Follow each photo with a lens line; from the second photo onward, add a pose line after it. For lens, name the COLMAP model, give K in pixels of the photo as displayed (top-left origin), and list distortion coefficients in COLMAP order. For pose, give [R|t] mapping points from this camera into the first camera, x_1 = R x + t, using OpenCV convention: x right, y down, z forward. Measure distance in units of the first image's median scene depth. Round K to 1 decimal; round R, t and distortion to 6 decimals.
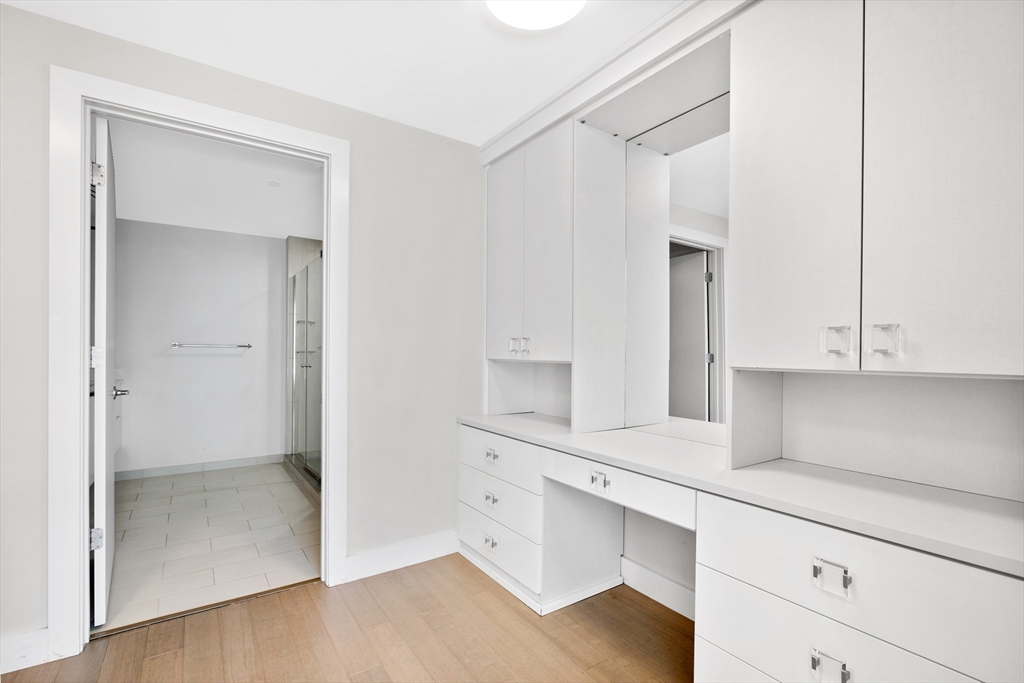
lens RADIAL K [[483.4, 0, 512.9], [0, 483.4, 347.8], [0, 0, 1]] dist [-0.003773, -0.000087]
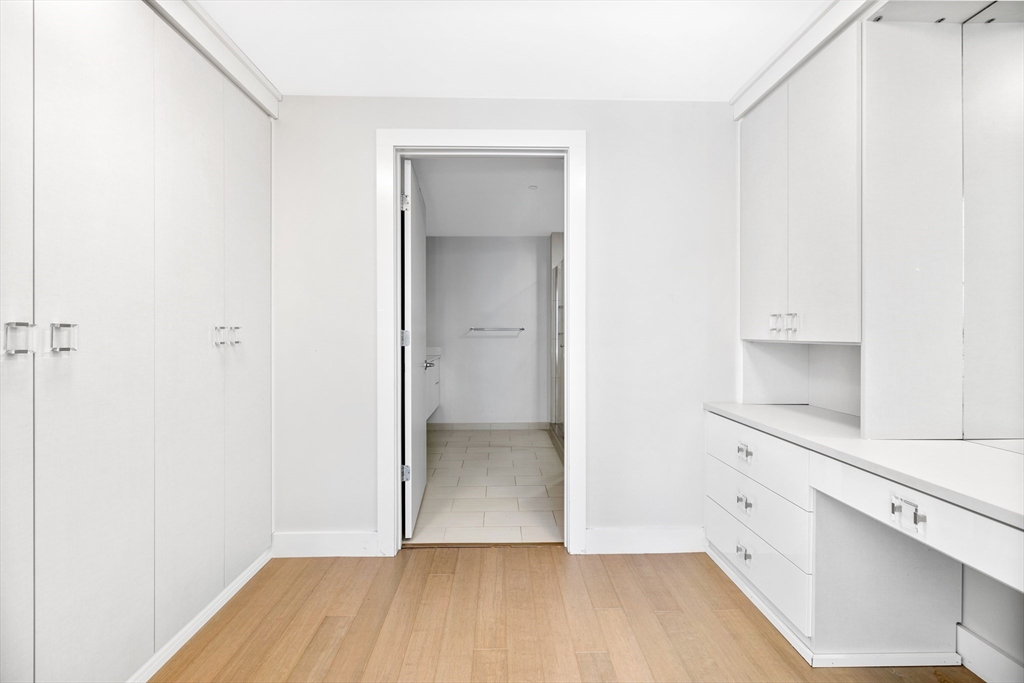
lens RADIAL K [[442.1, 0, 502.2], [0, 442.1, 332.0], [0, 0, 1]] dist [0.000933, 0.000093]
pose [[0.825821, -0.010274, -0.563839, 0.049237], [0.012187, 0.999926, -0.000370, 0.005545], [0.563801, -0.006566, 0.825885, 0.115932]]
